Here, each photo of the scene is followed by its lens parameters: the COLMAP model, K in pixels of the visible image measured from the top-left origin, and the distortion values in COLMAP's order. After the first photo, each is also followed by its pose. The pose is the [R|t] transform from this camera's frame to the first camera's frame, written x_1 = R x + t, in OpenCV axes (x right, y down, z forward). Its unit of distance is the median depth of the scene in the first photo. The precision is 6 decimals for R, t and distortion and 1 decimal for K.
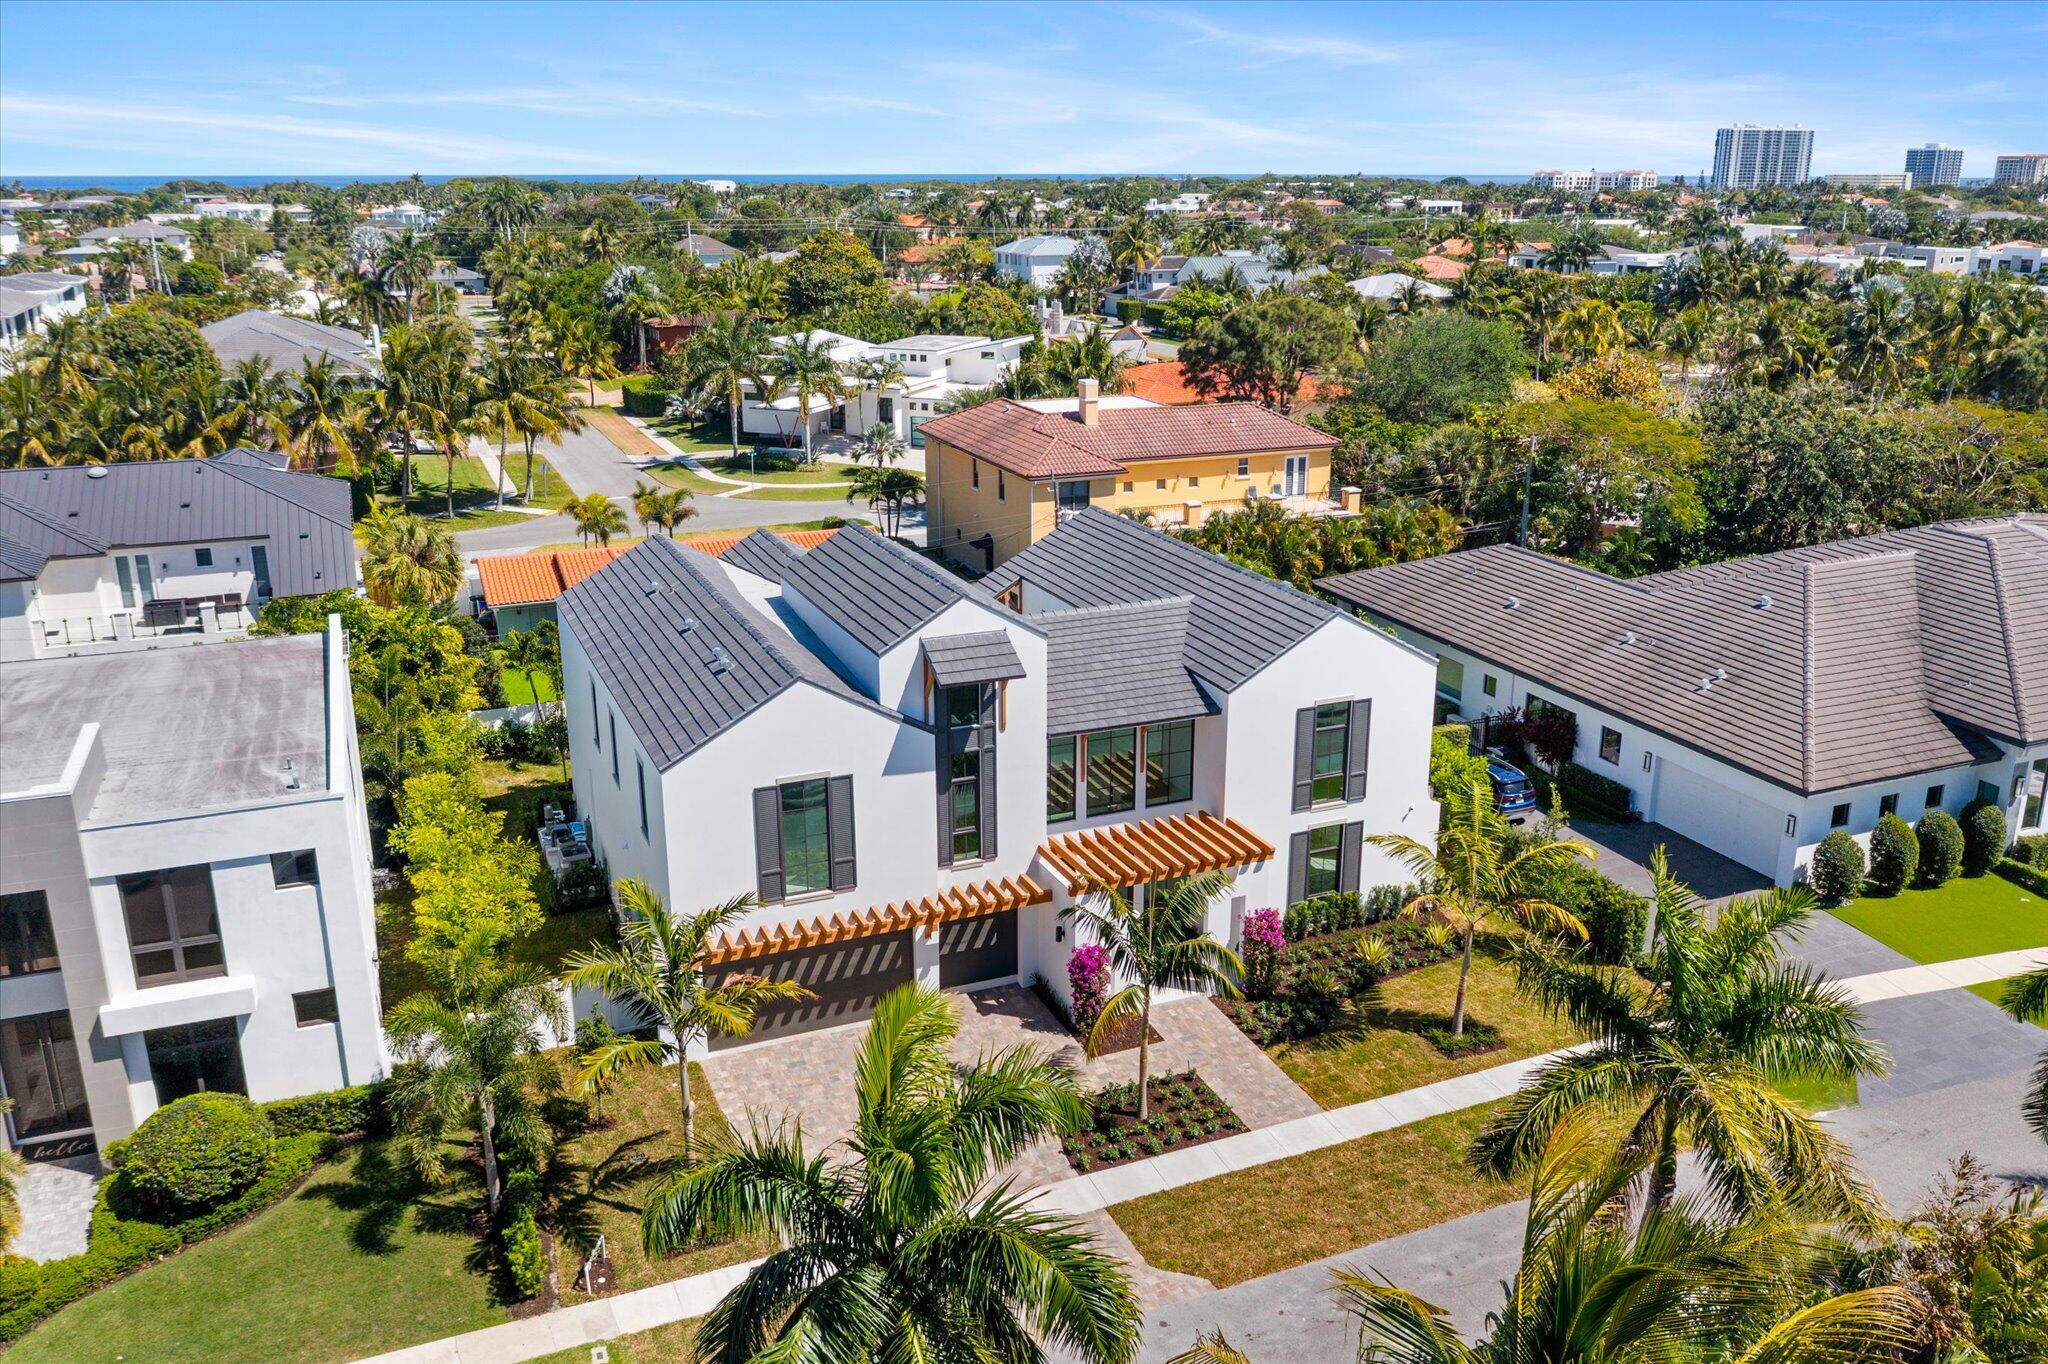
lens RADIAL K [[1602.0, 0, 1034.1], [0, 1602.0, 689.3], [0, 0, 1]] dist [-0.018618, 0.002611]
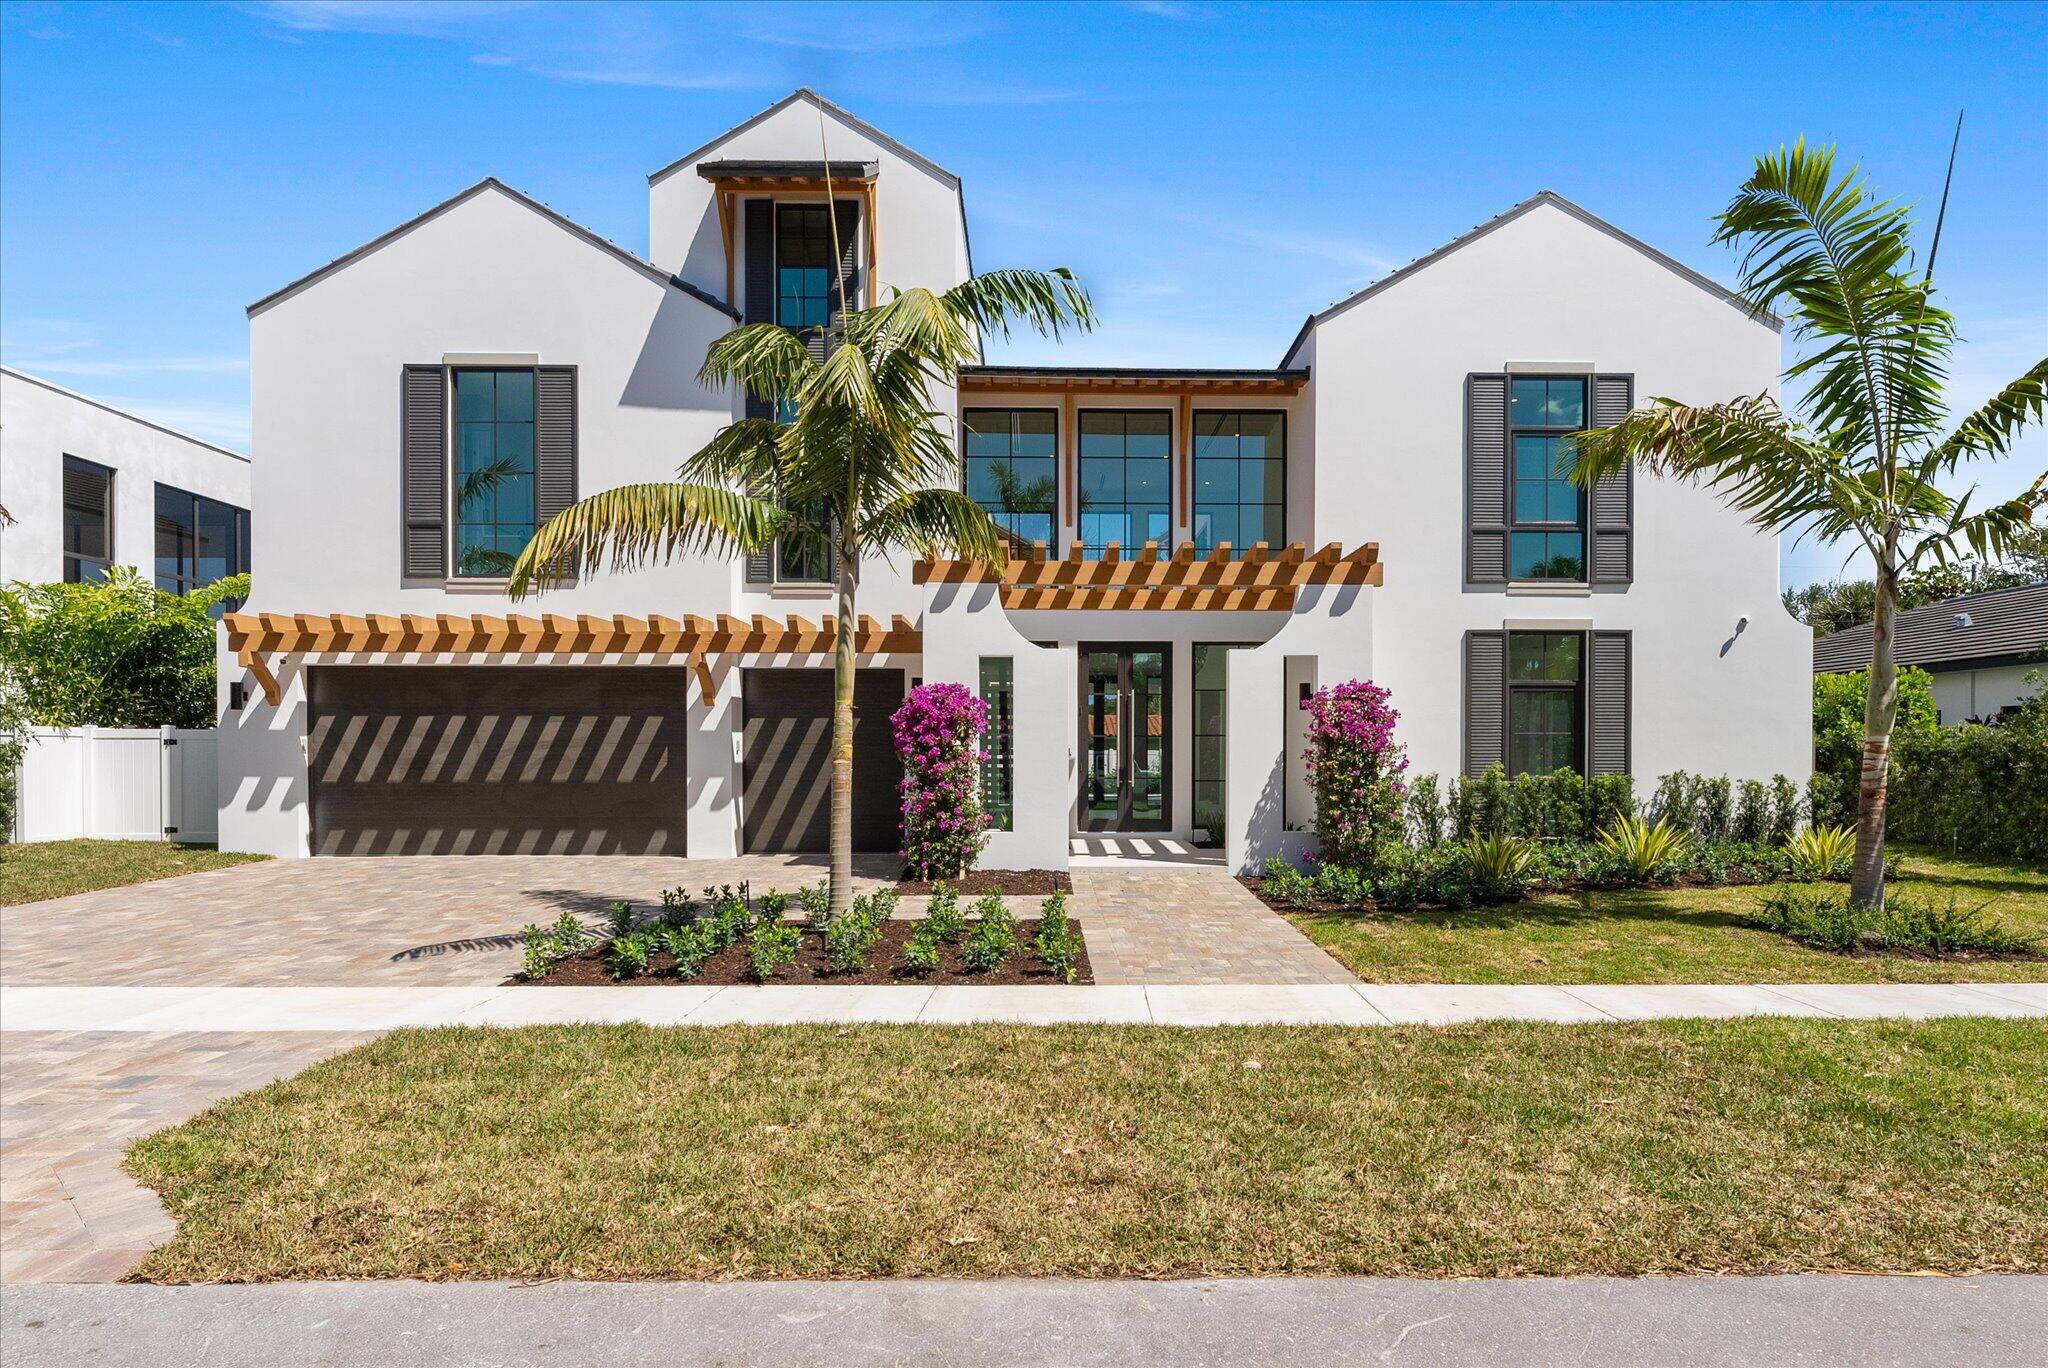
lens RADIAL K [[1130.8, 0, 1062.1], [0, 1130.8, 771.8], [0, 0, 1]] dist [-0.007444, -0.001268]
pose [[0.925859, 0.005557, -0.377829, 0.171573], [-0.119418, 0.952950, -0.278613, 0.240507], [0.358504, 0.303076, 0.882961, 0.627945]]
